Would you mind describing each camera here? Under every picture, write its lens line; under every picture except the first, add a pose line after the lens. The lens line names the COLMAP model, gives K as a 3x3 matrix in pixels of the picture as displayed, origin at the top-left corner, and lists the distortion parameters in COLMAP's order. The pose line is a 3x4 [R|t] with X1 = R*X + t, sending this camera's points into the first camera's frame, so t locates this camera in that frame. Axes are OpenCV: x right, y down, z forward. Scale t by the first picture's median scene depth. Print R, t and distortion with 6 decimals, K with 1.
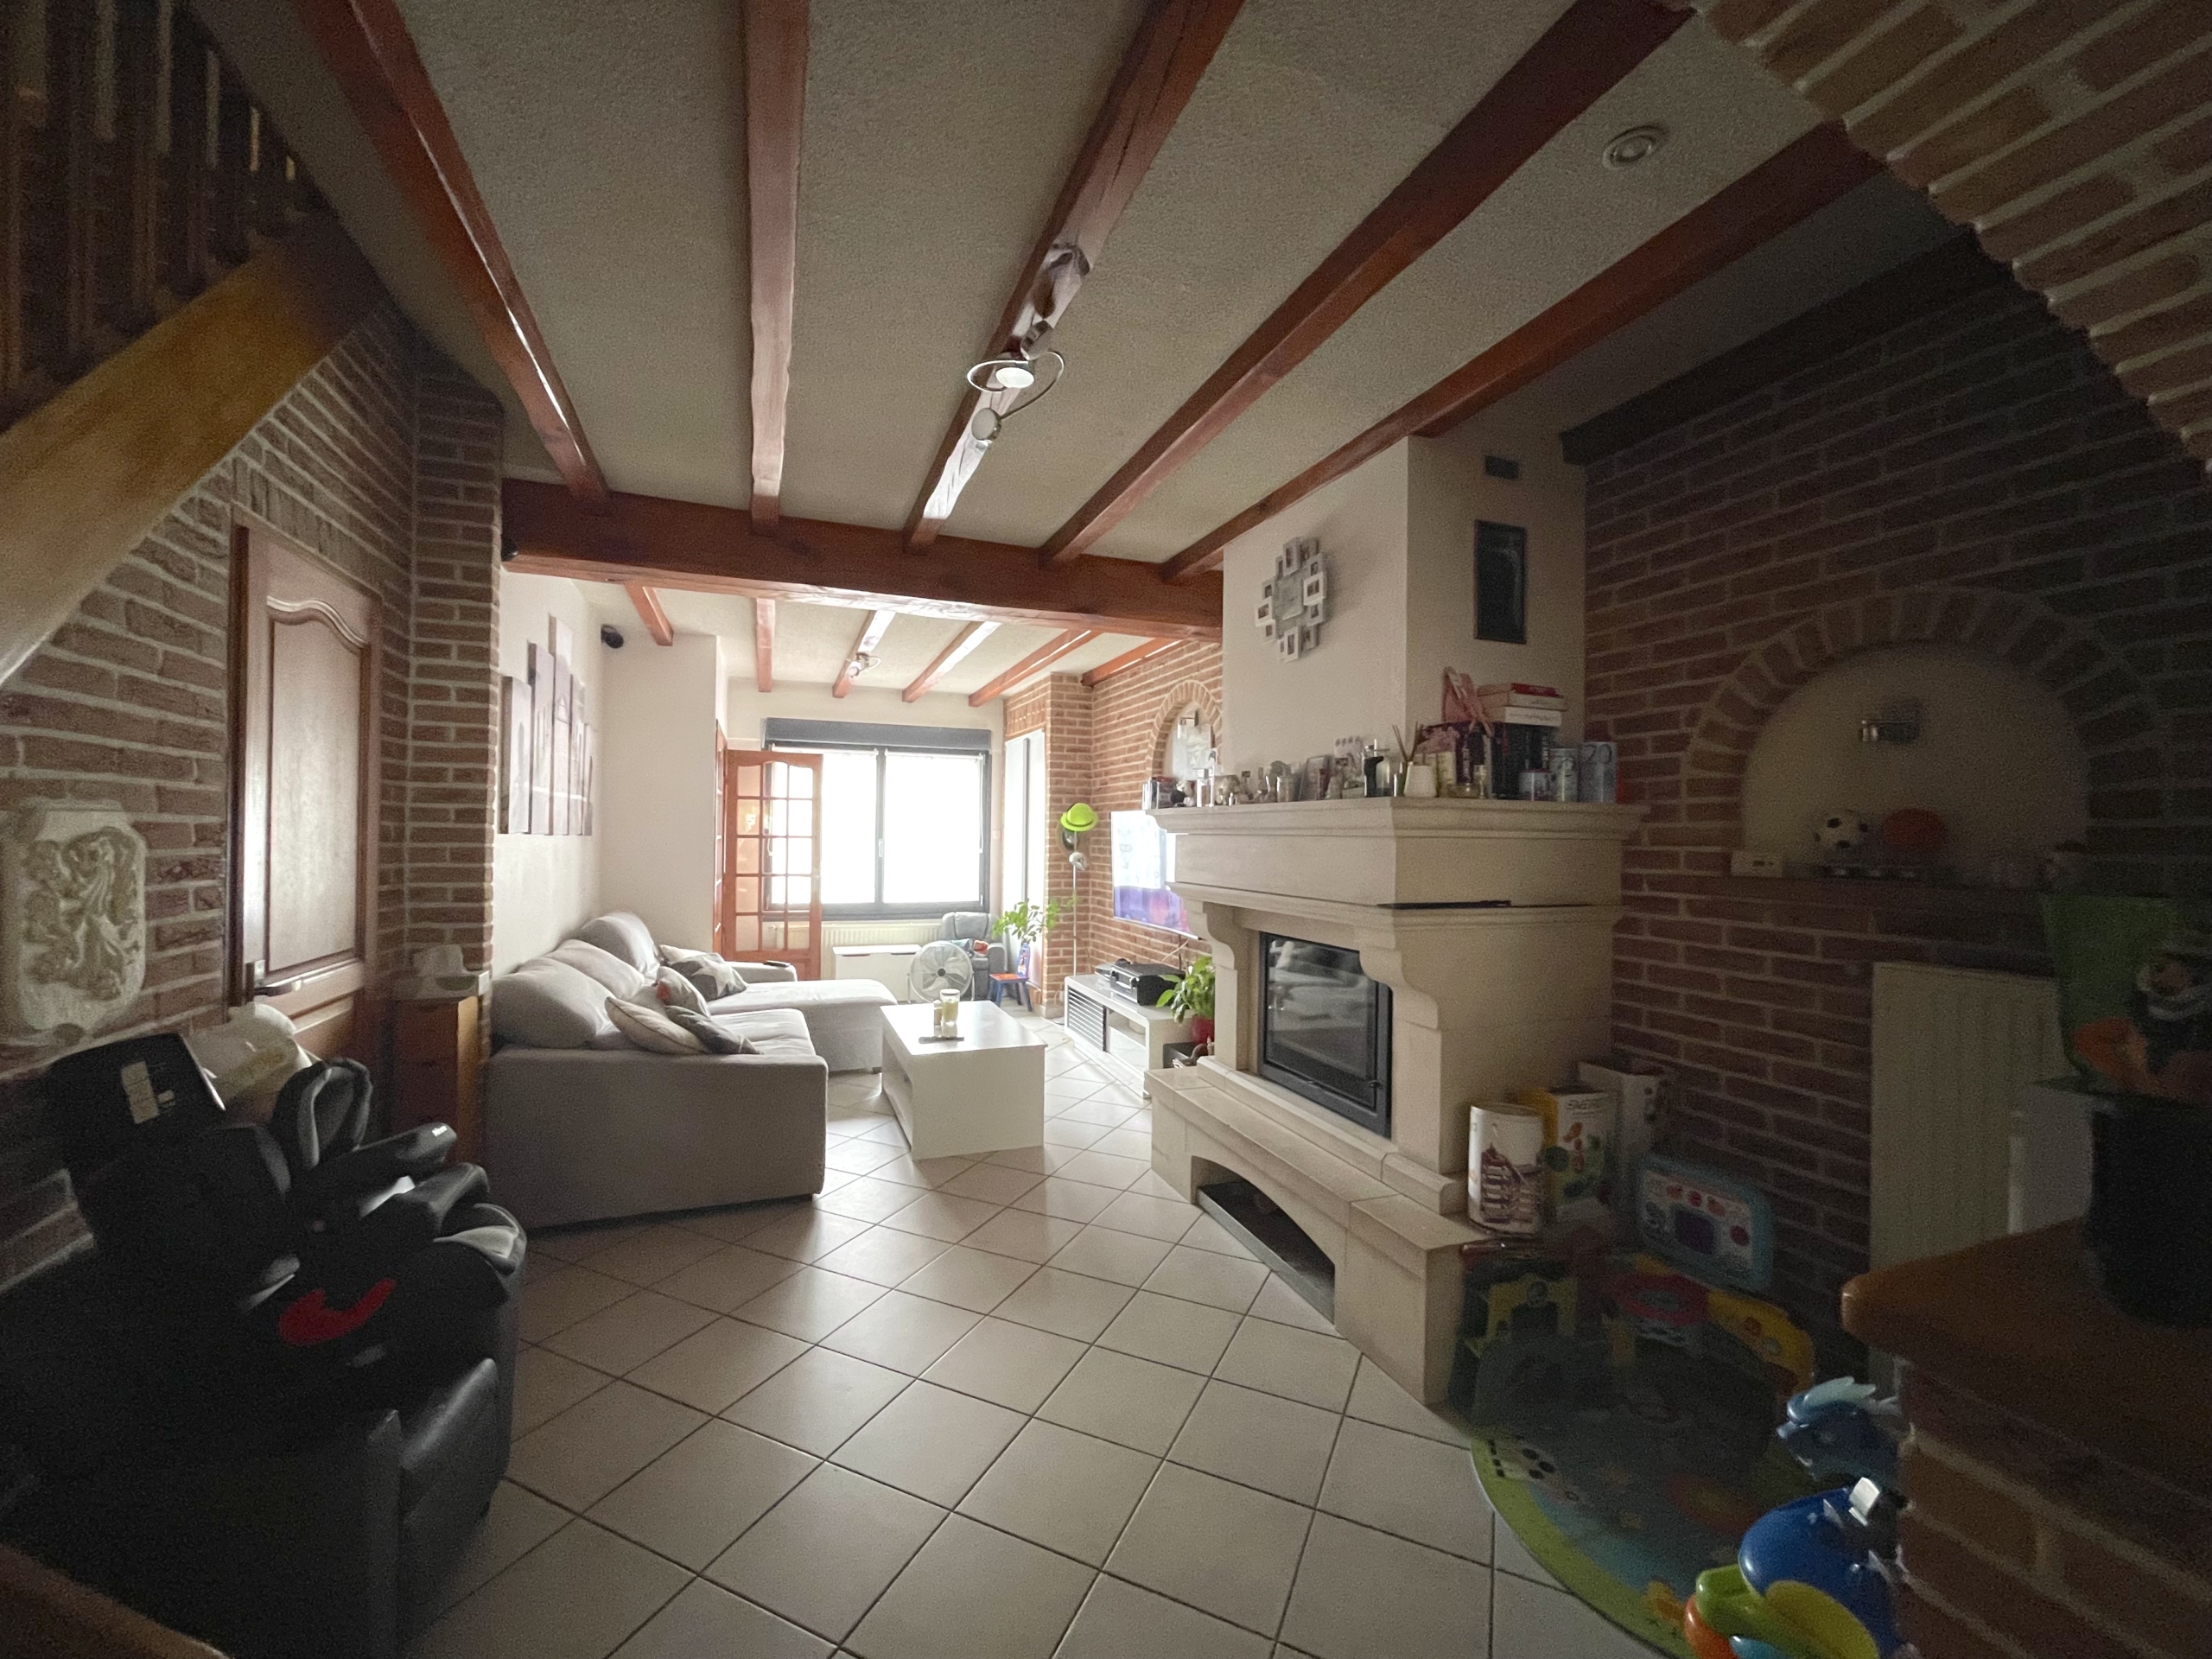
lens RADIAL K [[890.1, 0, 1104.9], [0, 890.1, 831.9], [0, 0, 1]] dist [-0.002953, 0.001003]
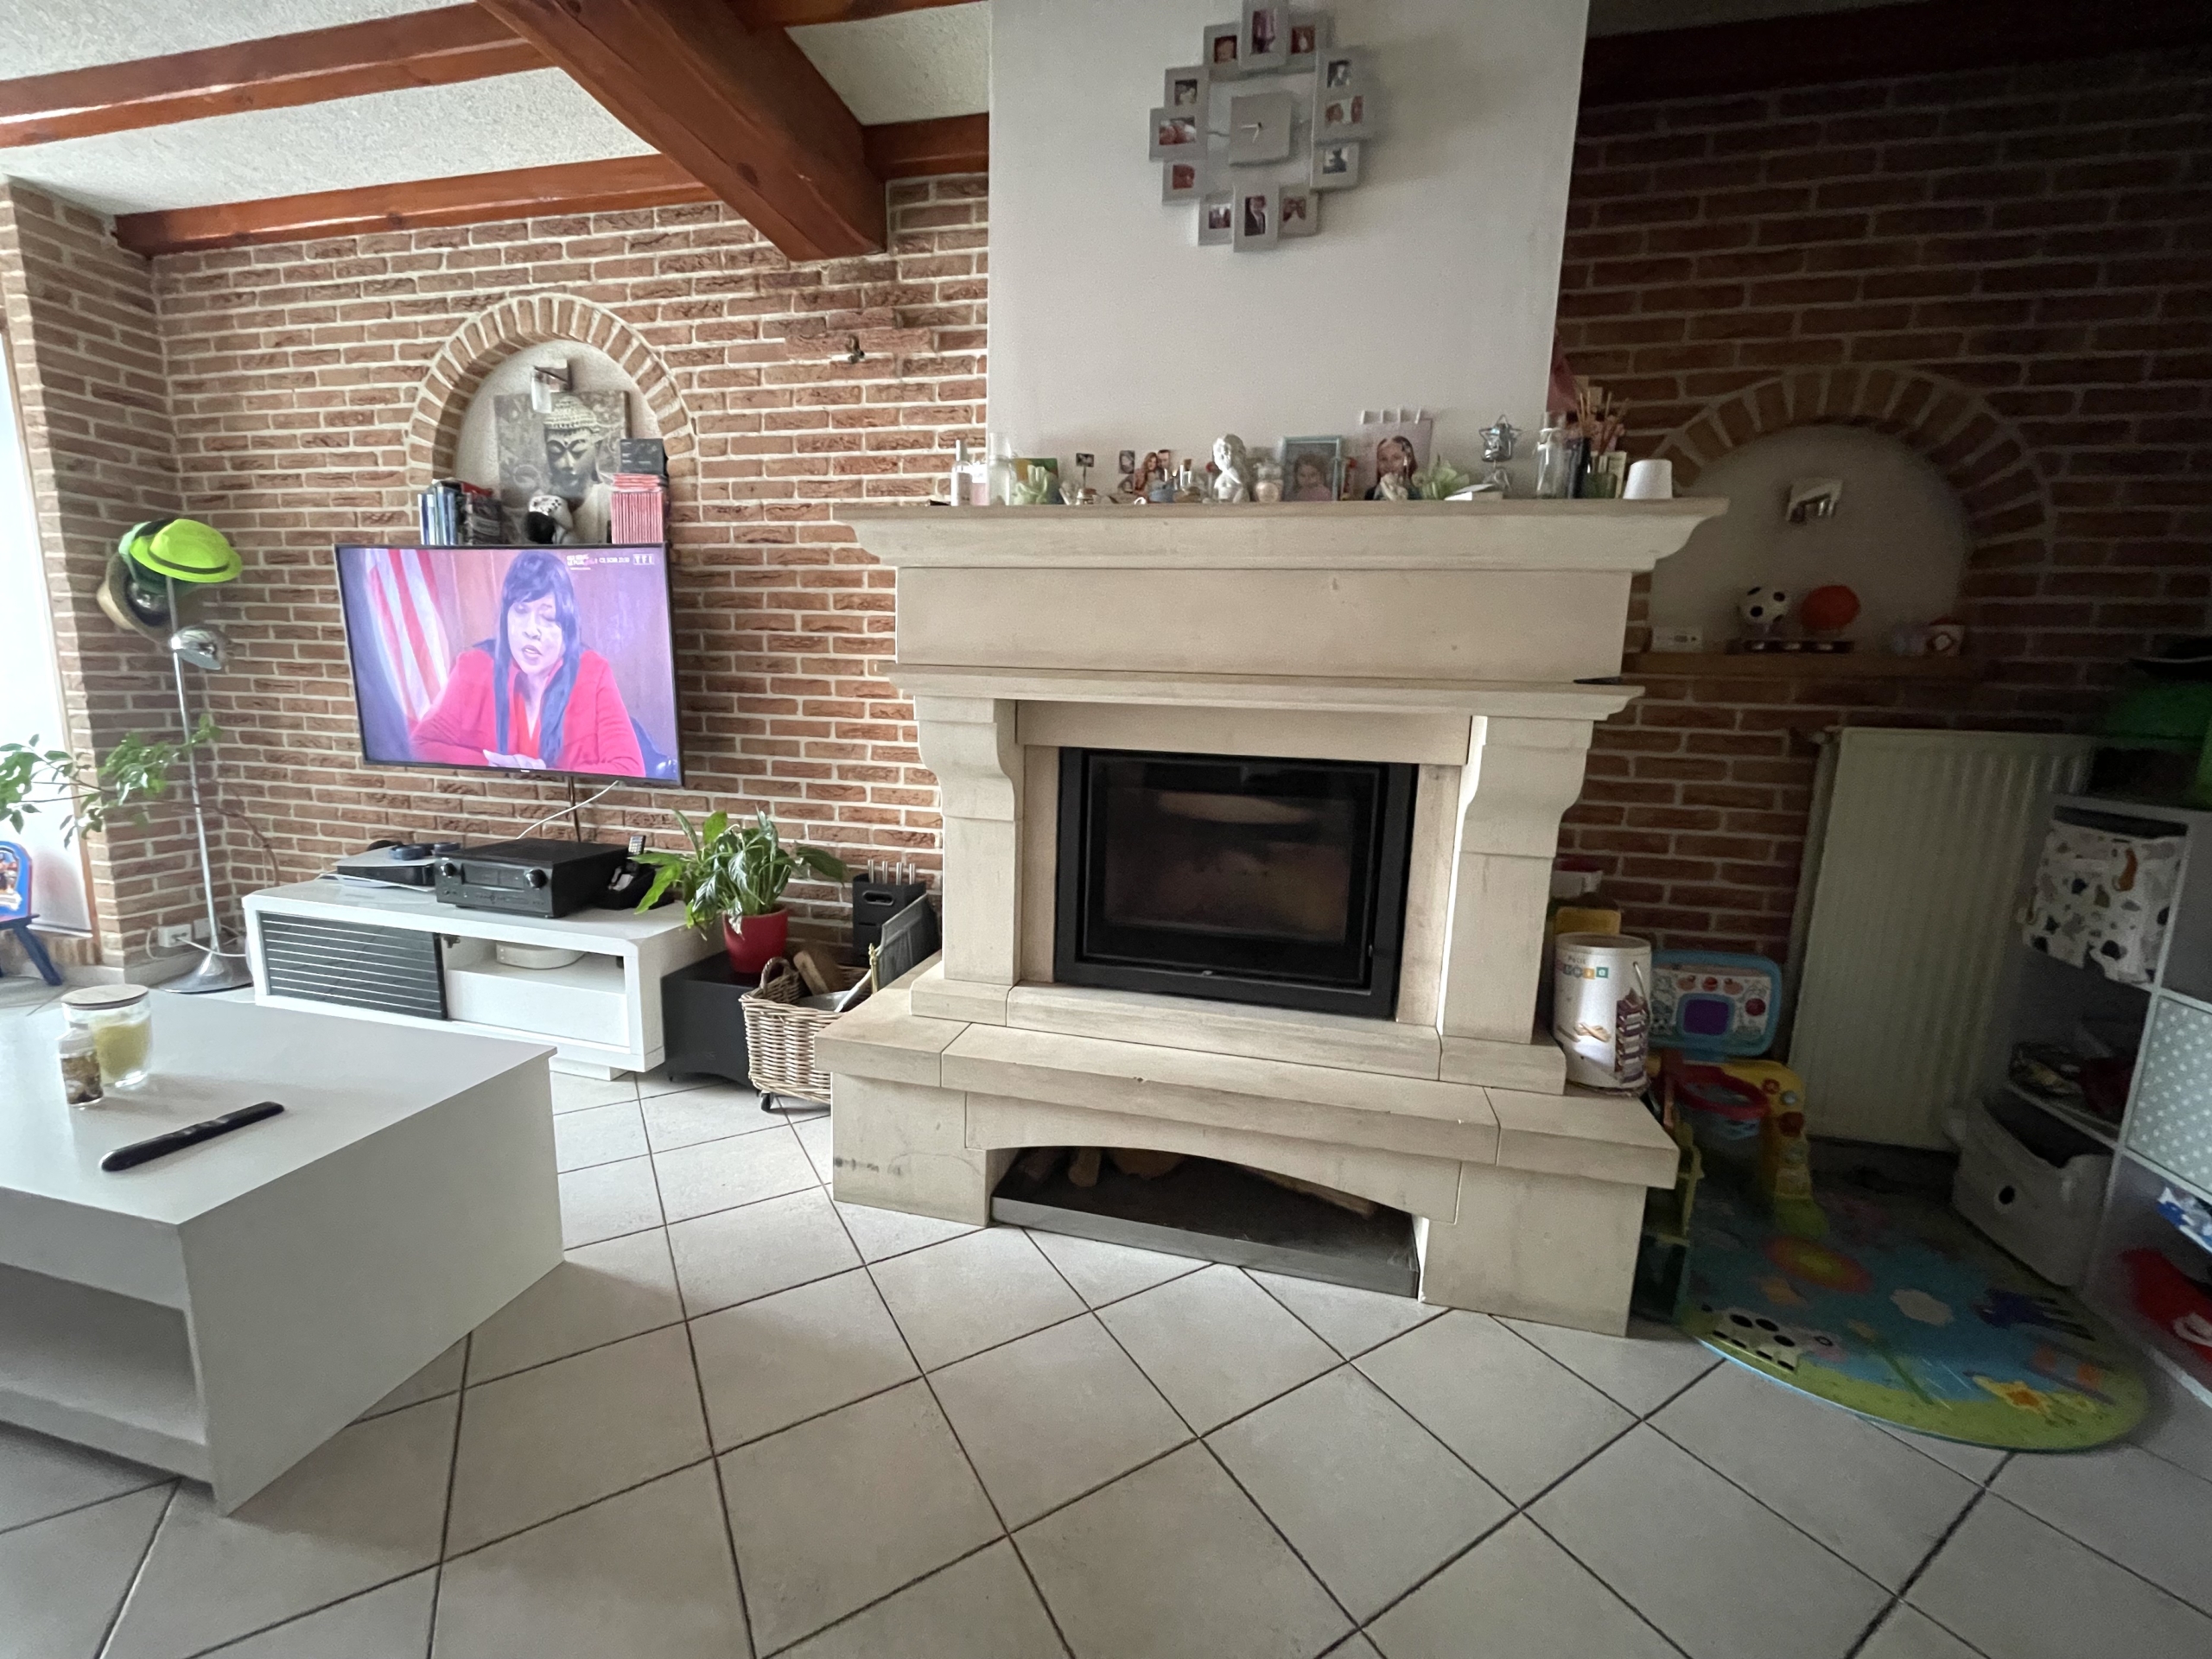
lens RADIAL K [[890.1, 0, 1106.5], [0, 890.1, 829.8], [0, 0, 1]] dist [-0.002953, 0.001003]
pose [[0.560723, -0.128245, 0.818011, -0.306202], [-0.027690, 0.984476, 0.173324, 0.062732], [-0.827540, -0.119838, 0.548467, 0.665058]]
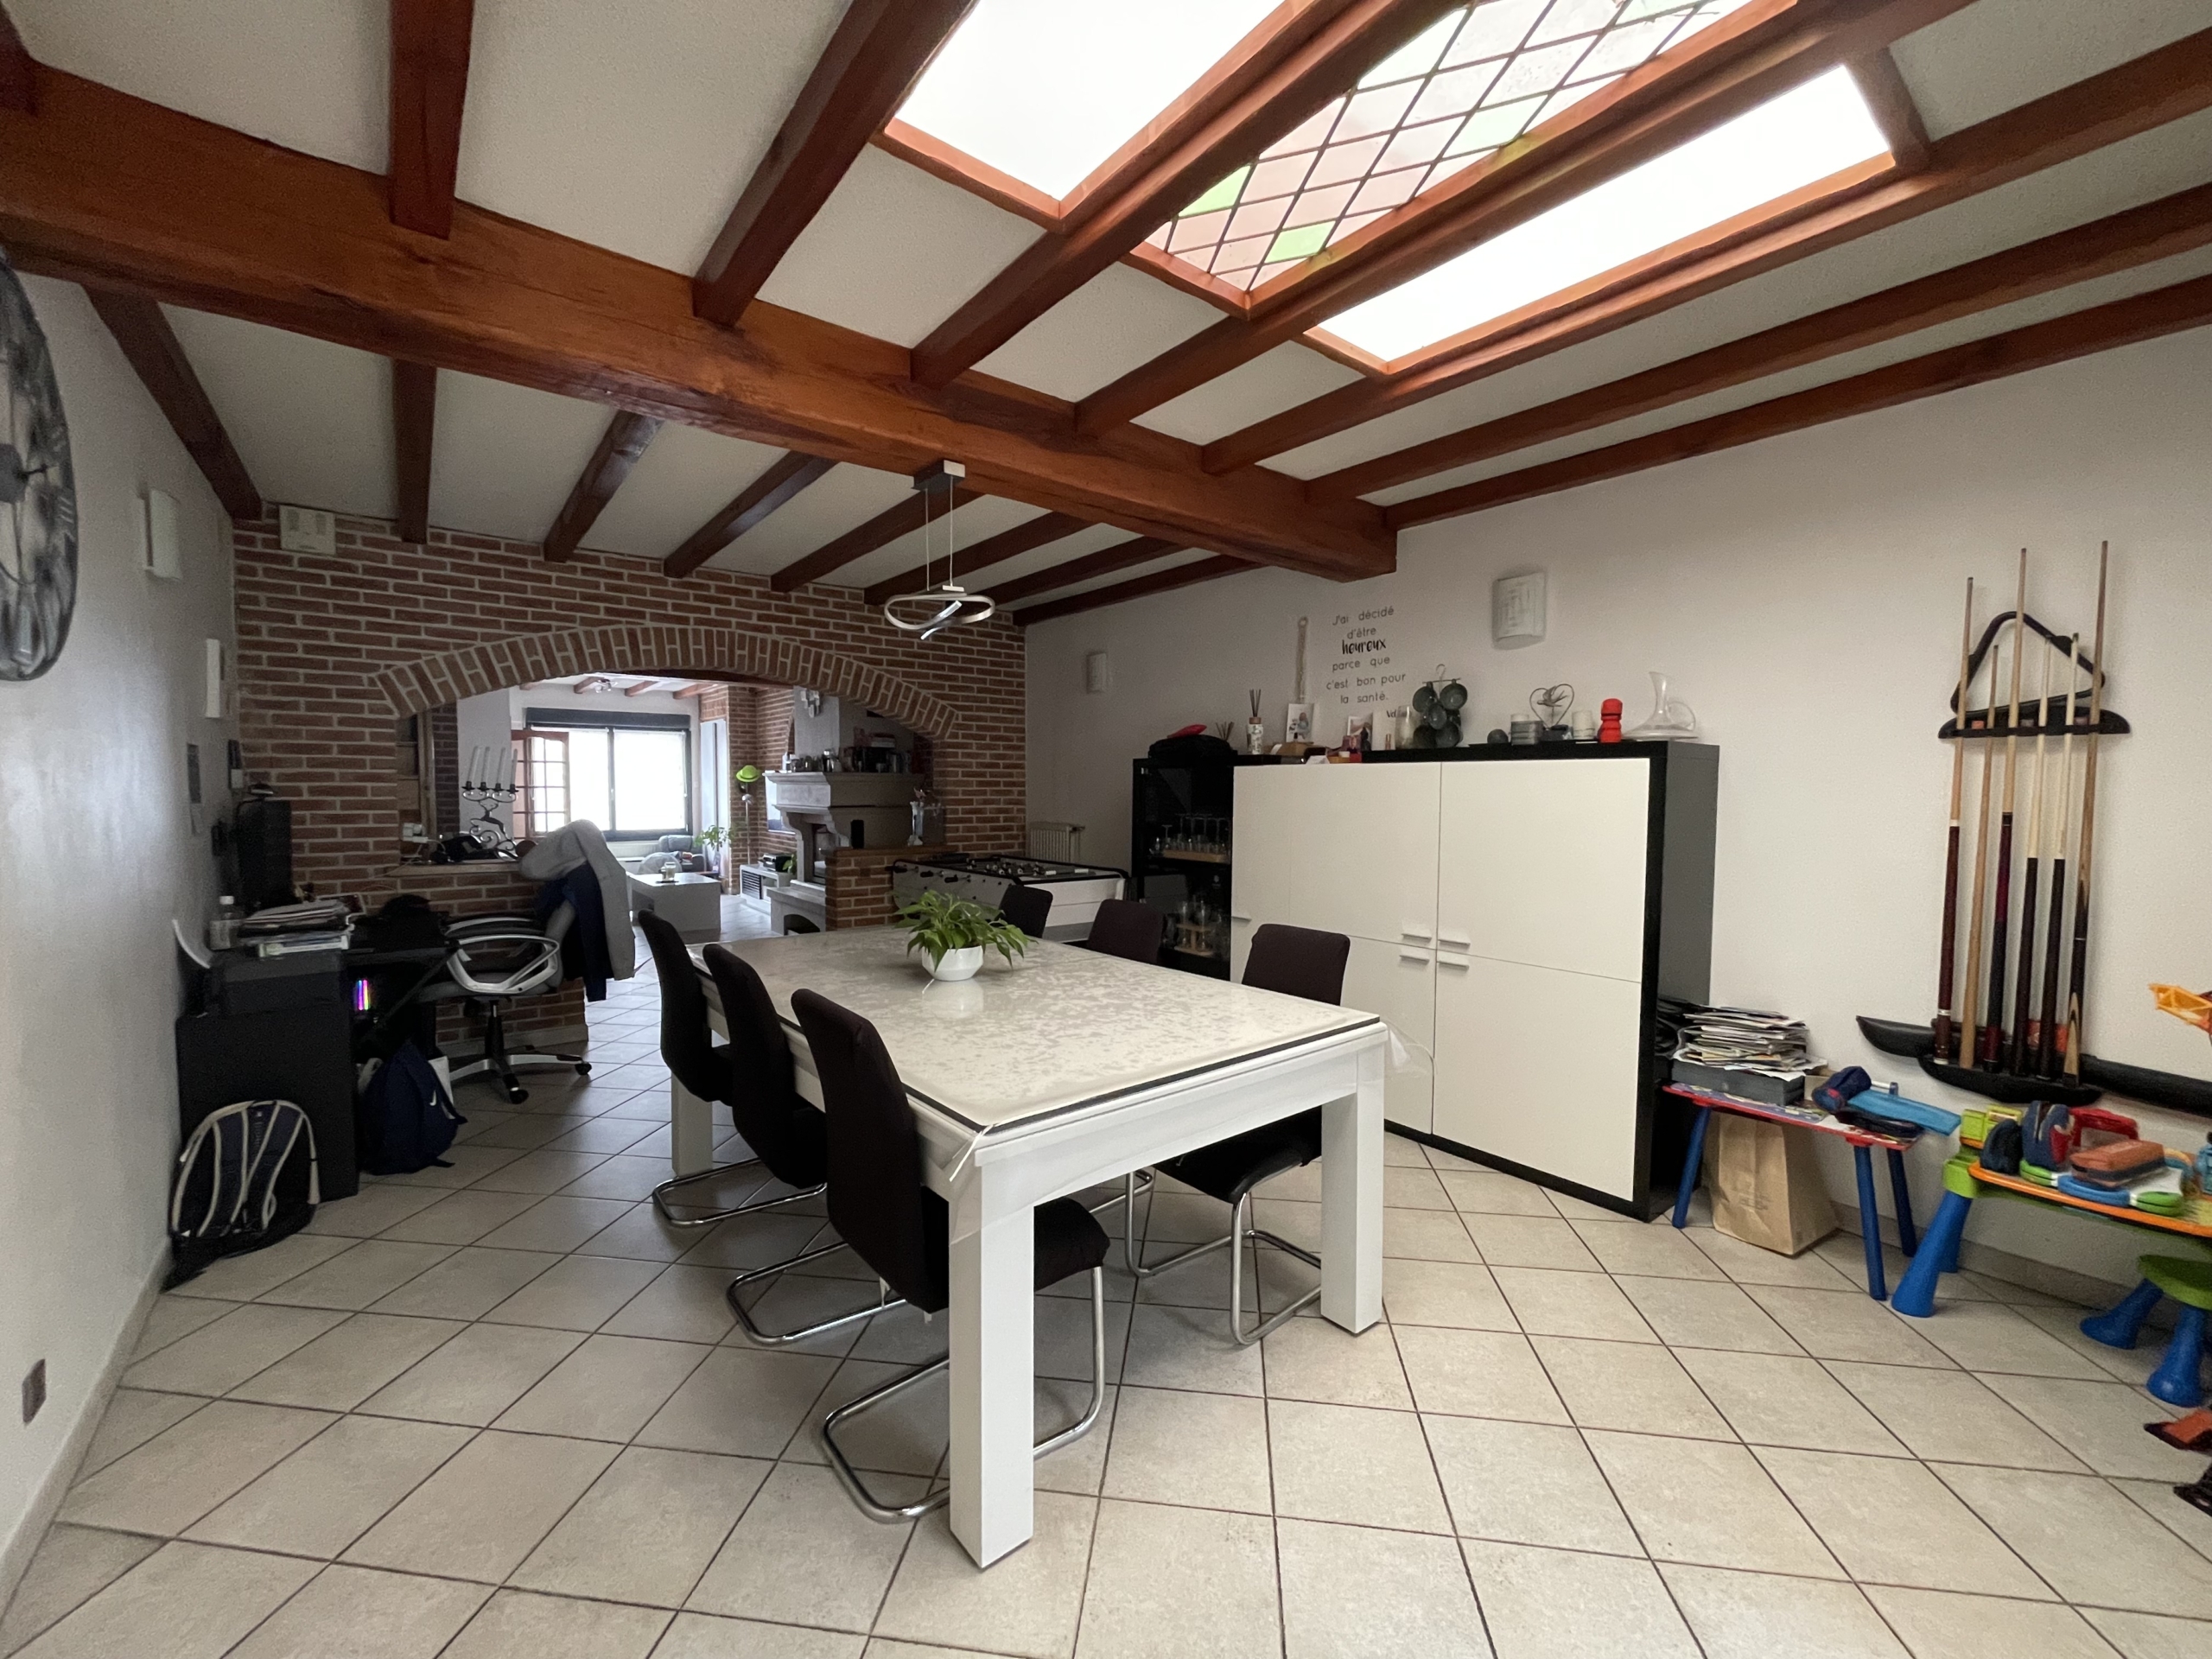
lens RADIAL K [[890.1, 0, 1099.8], [0, 890.1, 832.0], [0, 0, 1]] dist [-0.002953, 0.001003]
pose [[0.955827, -0.024365, 0.292919, 0.223484], [0.006653, 0.998097, 0.061311, -0.009673], [-0.293856, -0.056654, 0.954169, -1.630627]]
